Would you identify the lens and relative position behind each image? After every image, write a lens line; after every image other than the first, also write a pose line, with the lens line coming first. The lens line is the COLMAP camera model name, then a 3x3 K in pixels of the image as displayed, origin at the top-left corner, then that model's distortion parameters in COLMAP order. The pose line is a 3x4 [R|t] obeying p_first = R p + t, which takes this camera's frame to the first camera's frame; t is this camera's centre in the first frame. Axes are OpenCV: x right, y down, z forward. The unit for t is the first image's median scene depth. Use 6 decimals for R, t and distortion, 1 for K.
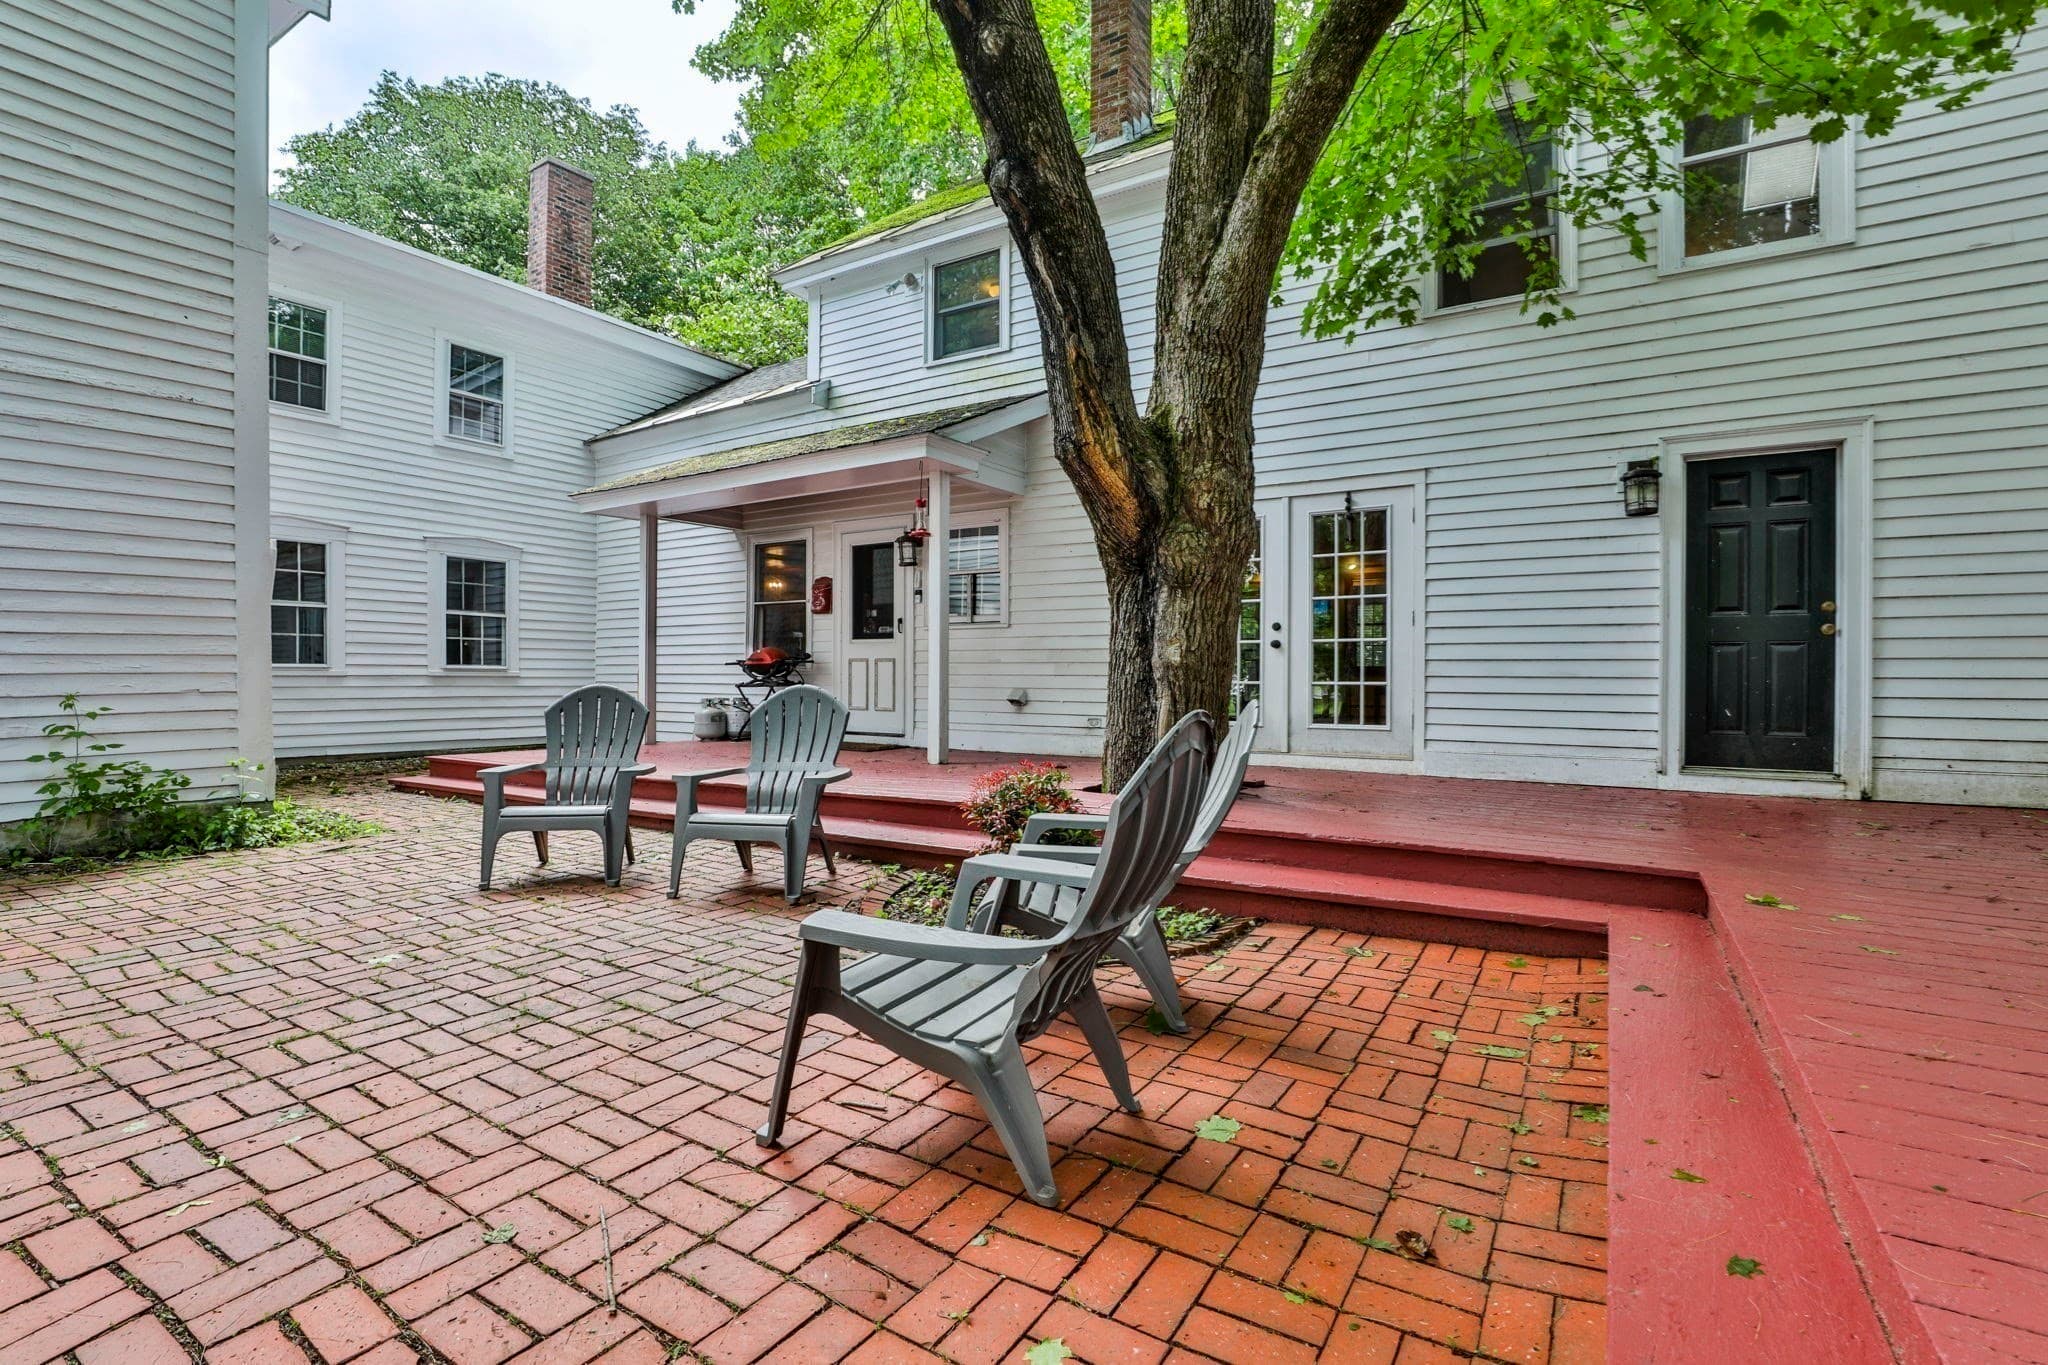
lens RADIAL K [[988.0, 0, 1019.3], [0, 988.0, 678.8], [0, 0, 1]] dist [-0.003645, 0.000218]
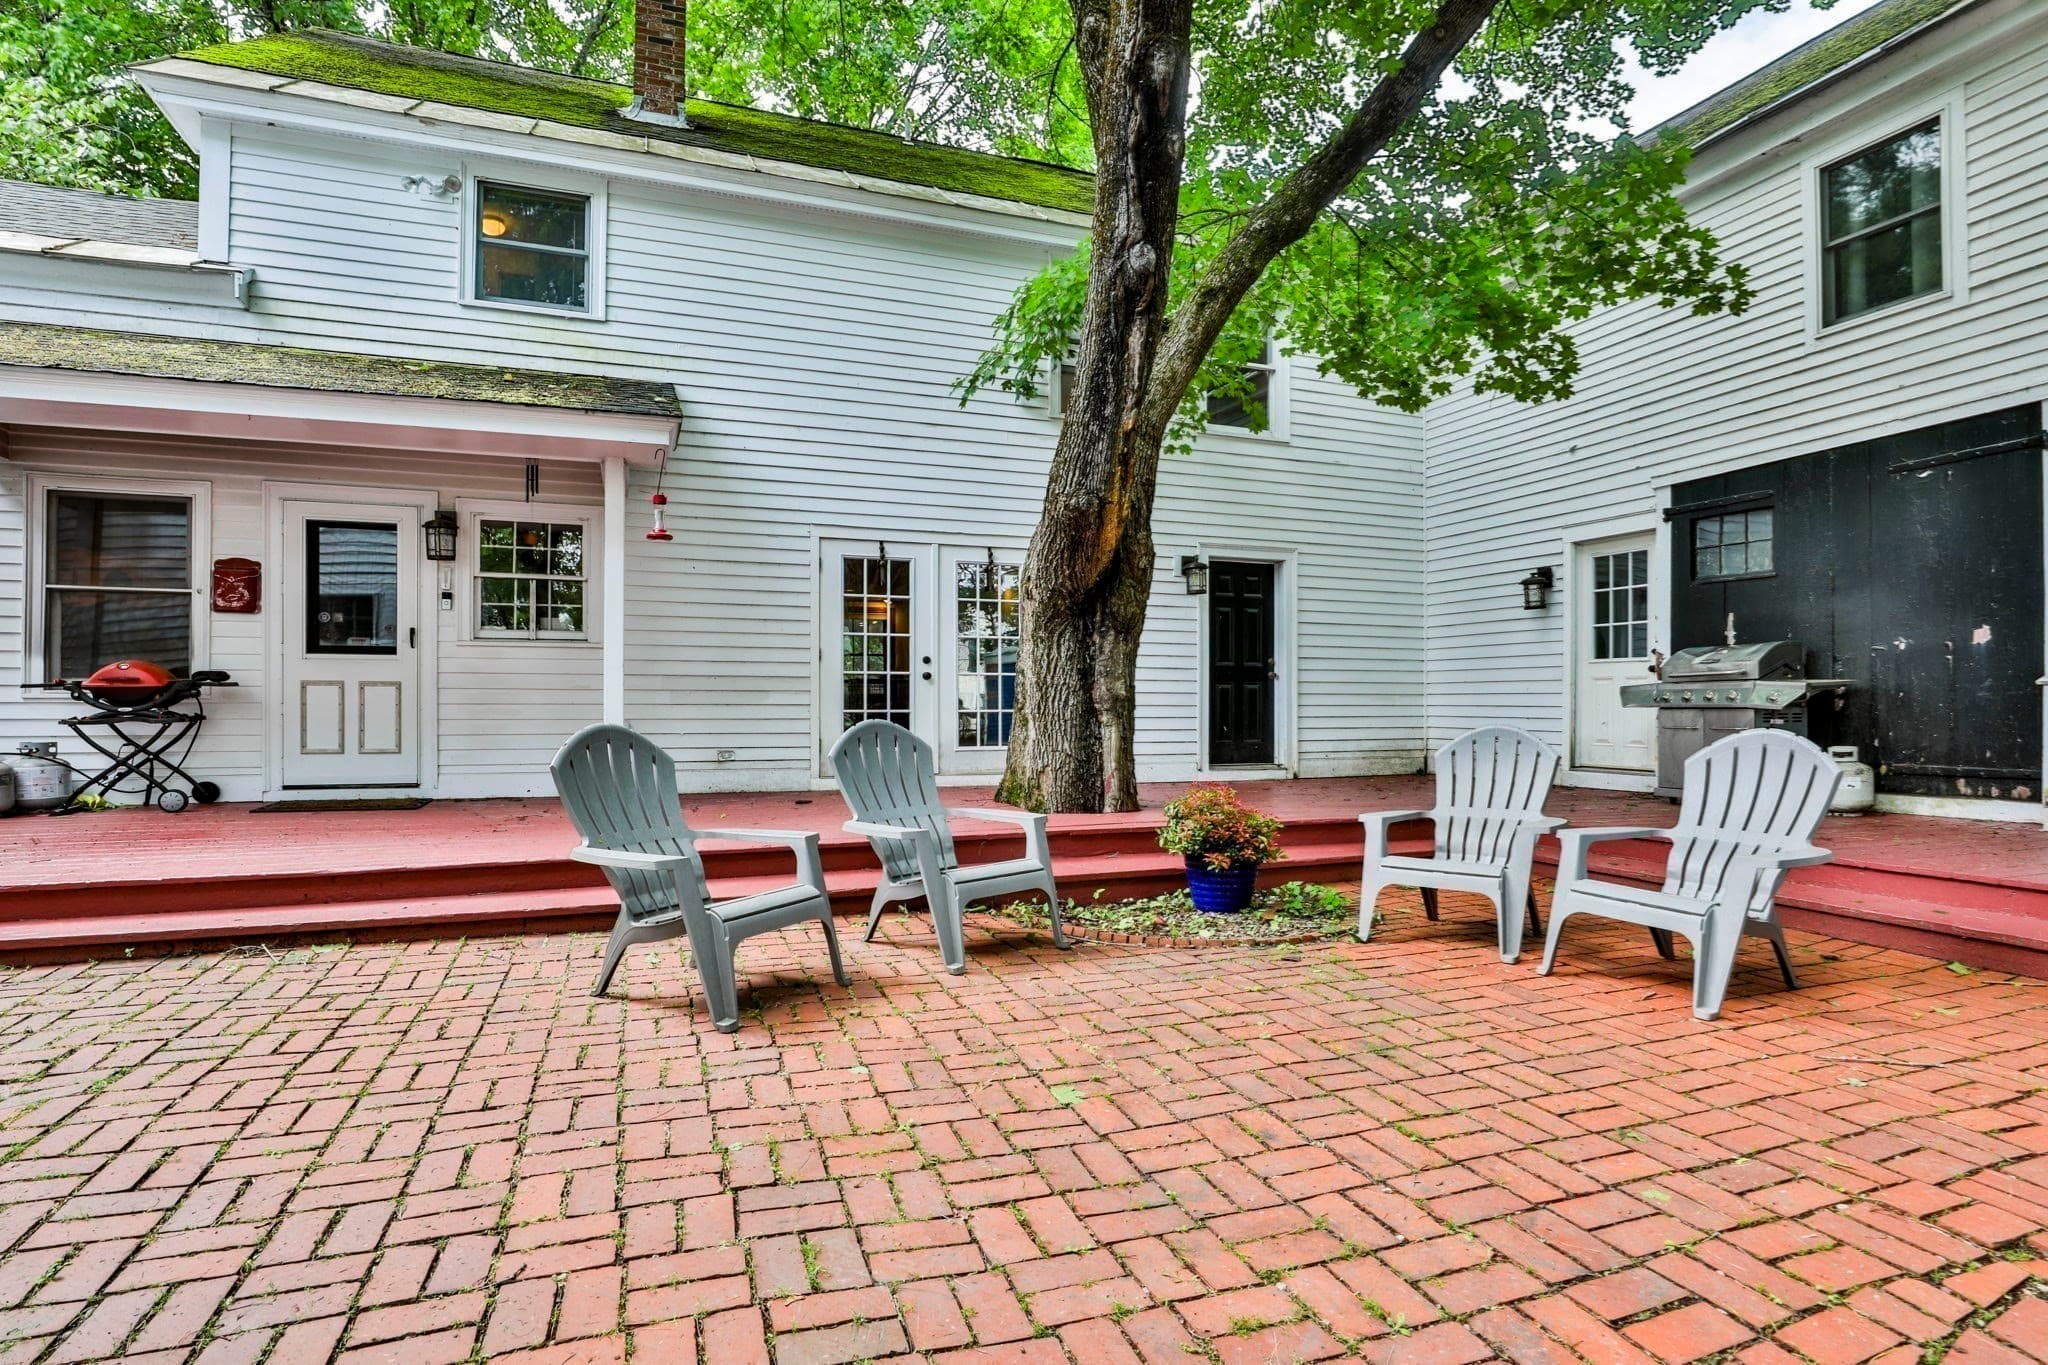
lens RADIAL K [[988.0, 0, 1016.4], [0, 988.0, 687.3], [0, 0, 1]] dist [-0.003645, 0.000218]
pose [[0.625334, 0.008488, 0.780311, -0.570807], [0.001881, 0.999922, -0.012384, -0.008871], [-0.780355, 0.009212, 0.625269, 0.249496]]
